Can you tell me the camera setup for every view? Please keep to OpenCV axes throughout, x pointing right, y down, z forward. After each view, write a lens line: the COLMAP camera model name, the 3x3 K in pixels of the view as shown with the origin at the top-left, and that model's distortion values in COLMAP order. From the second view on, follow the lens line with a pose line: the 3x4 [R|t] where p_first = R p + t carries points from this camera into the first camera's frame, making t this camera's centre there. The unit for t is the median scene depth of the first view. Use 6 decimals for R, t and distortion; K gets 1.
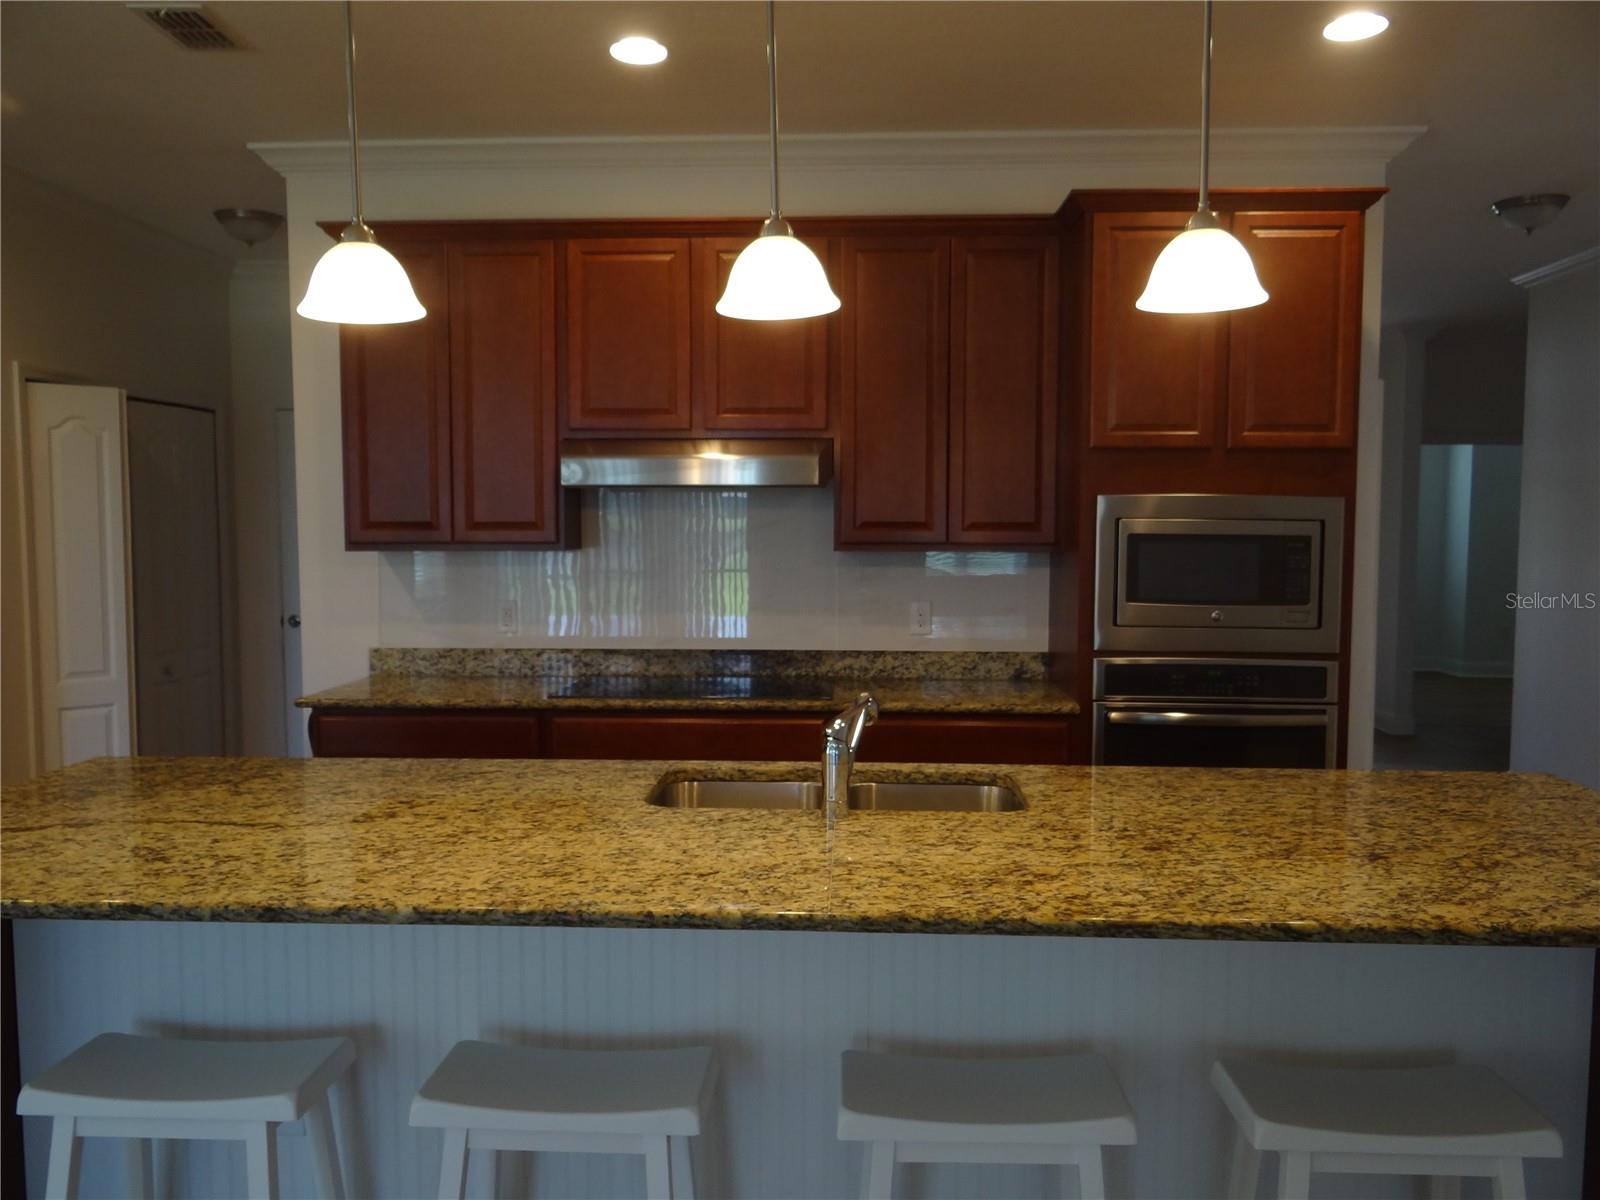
lens RADIAL K [[1264.2, 0, 800.0], [0, 1264.2, 600.0], [0, 0, 1]] dist [-0.000036, 0.001686]
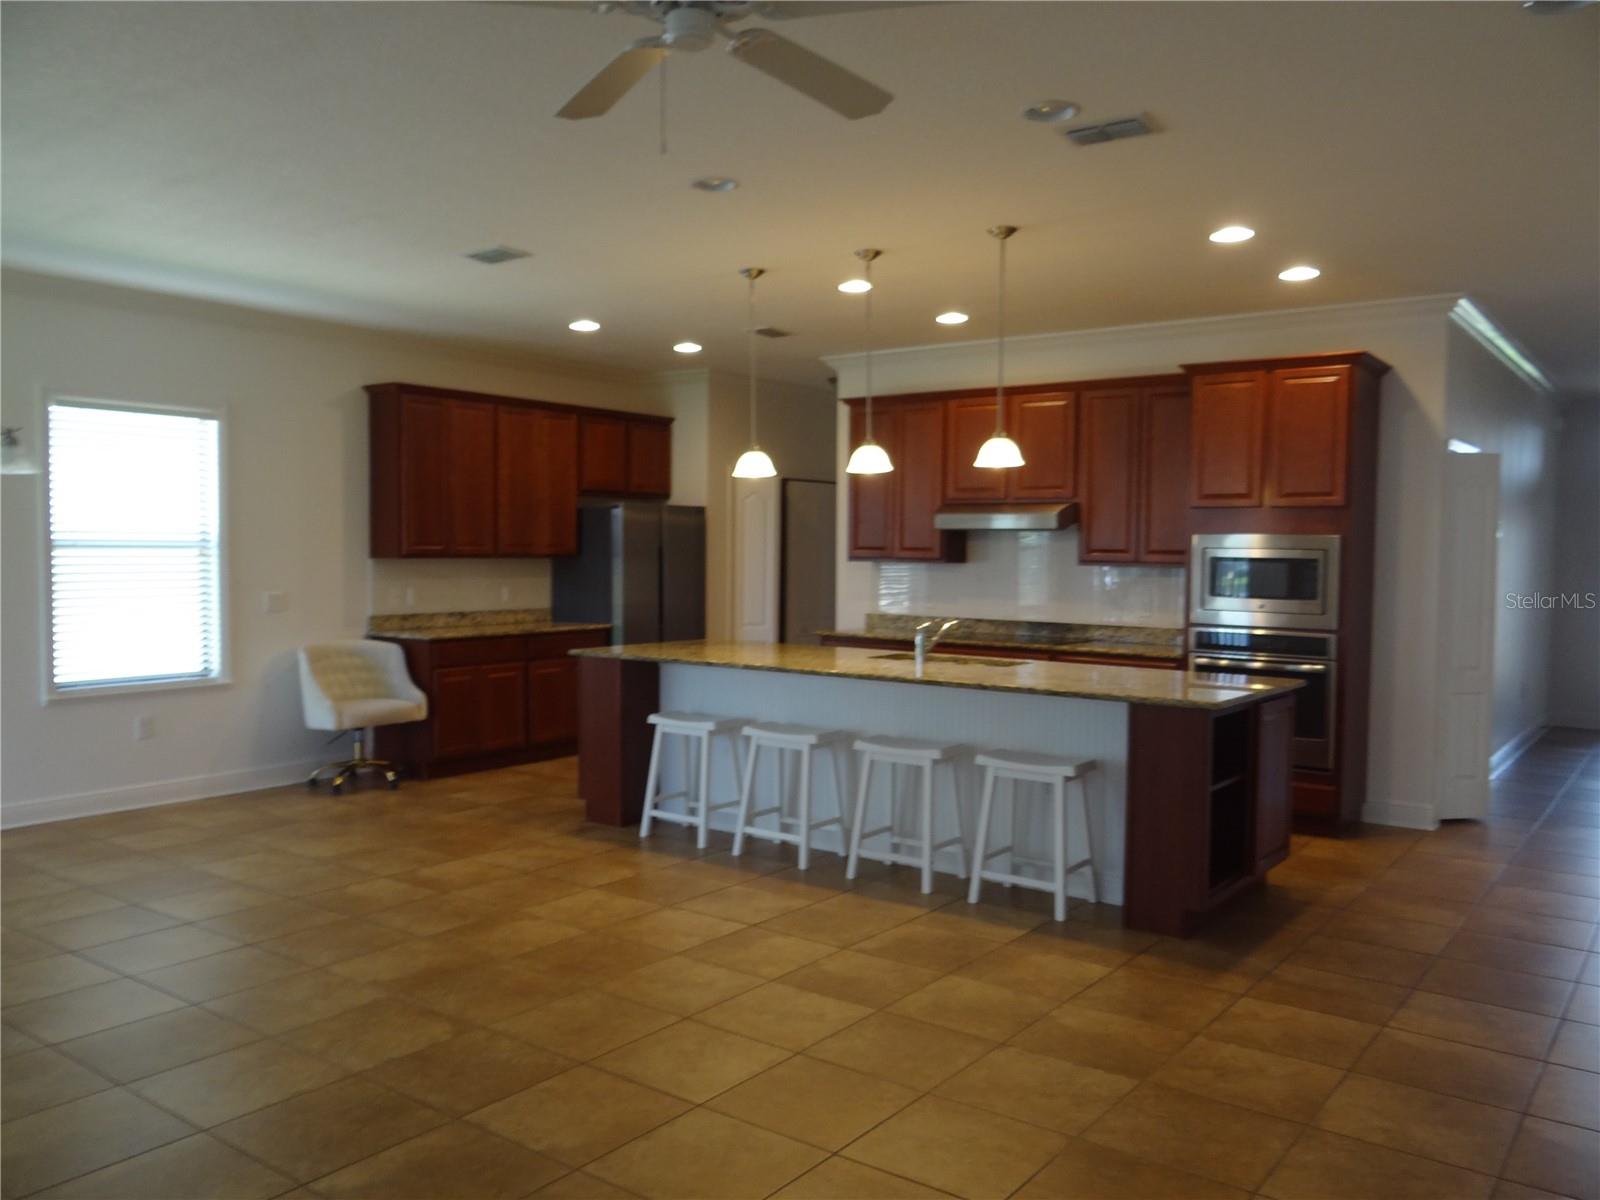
lens RADIAL K [[1264.2, 0, 800.0], [0, 1264.2, 600.0], [0, 0, 1]] dist [-0.000036, 0.001686]
pose [[0.828574, 0.032323, -0.558945, 0.653066], [-0.047731, 0.998776, -0.012998, 0.048329], [0.557841, 0.037448, 0.829103, -0.646079]]
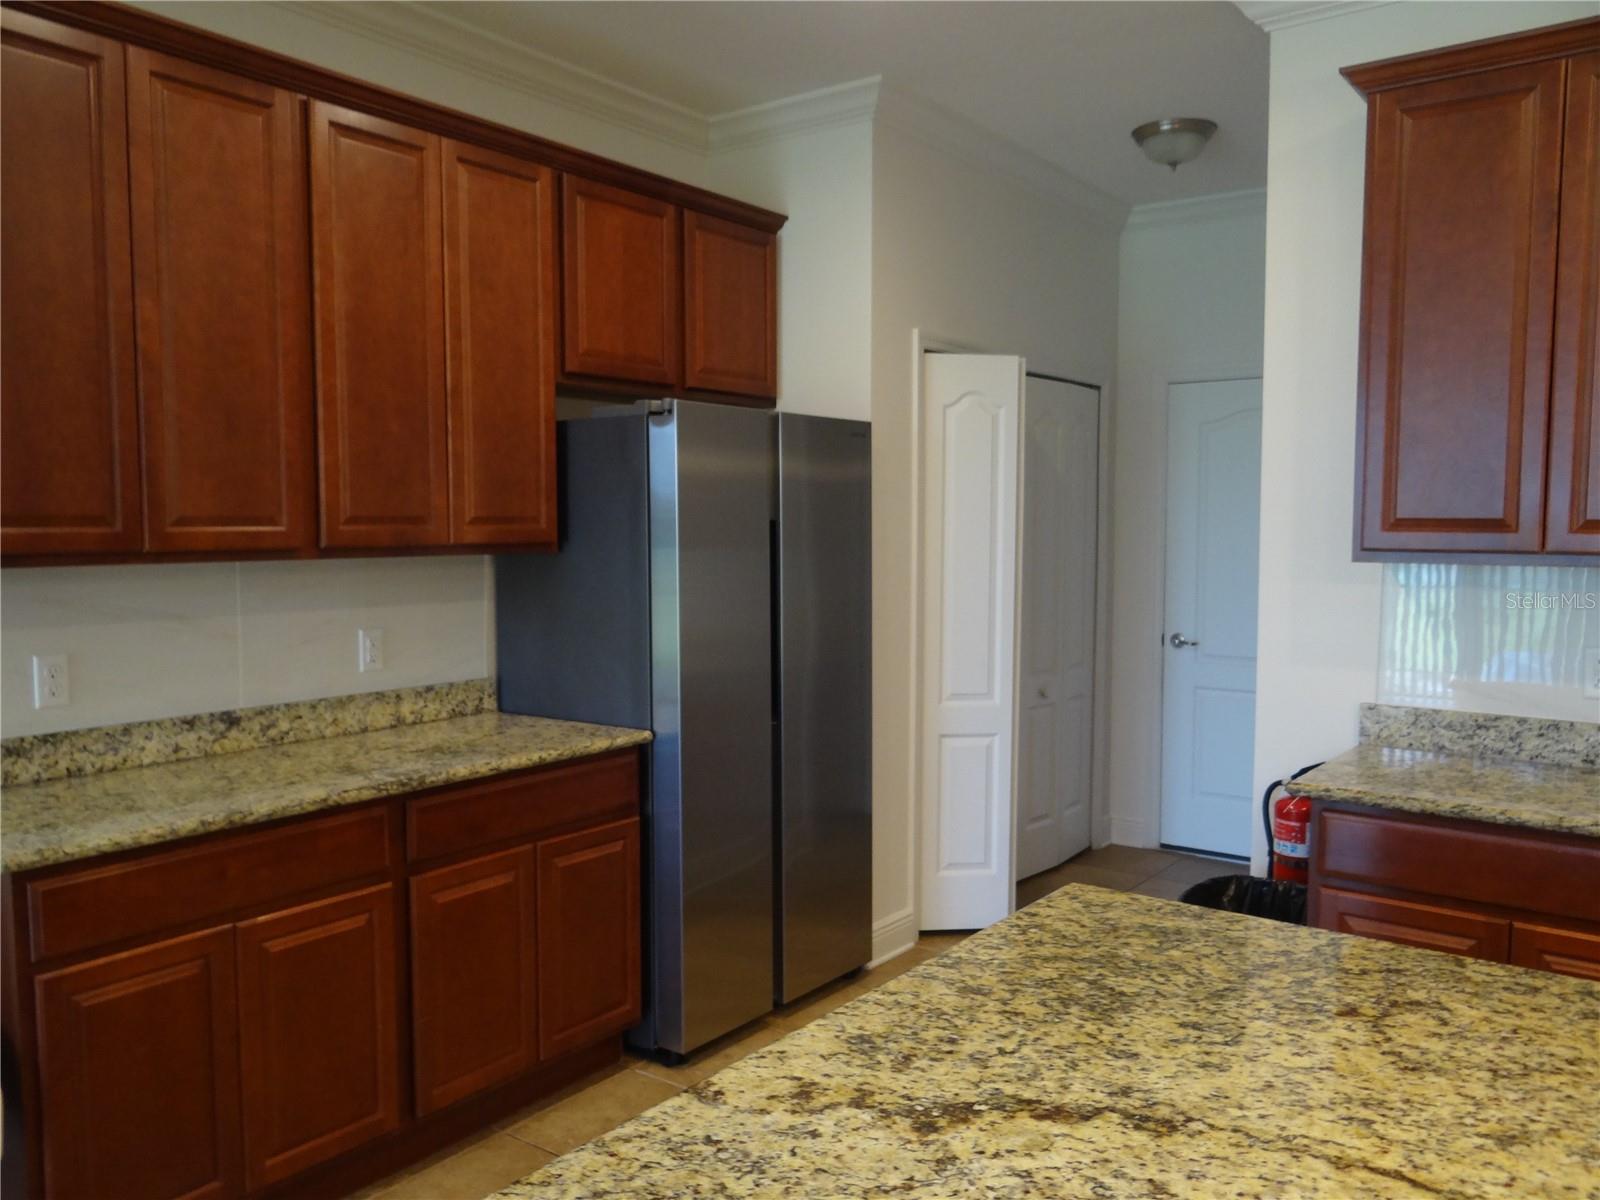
lens RADIAL K [[1264.2, 0, 800.0], [0, 1264.2, 600.0], [0, 0, 1]] dist [-0.000036, 0.001686]
pose [[0.828833, 0.041911, -0.557925, -0.217311], [-0.041327, 0.999052, 0.013653, -0.014936], [0.557968, 0.011741, 0.829779, 0.269147]]
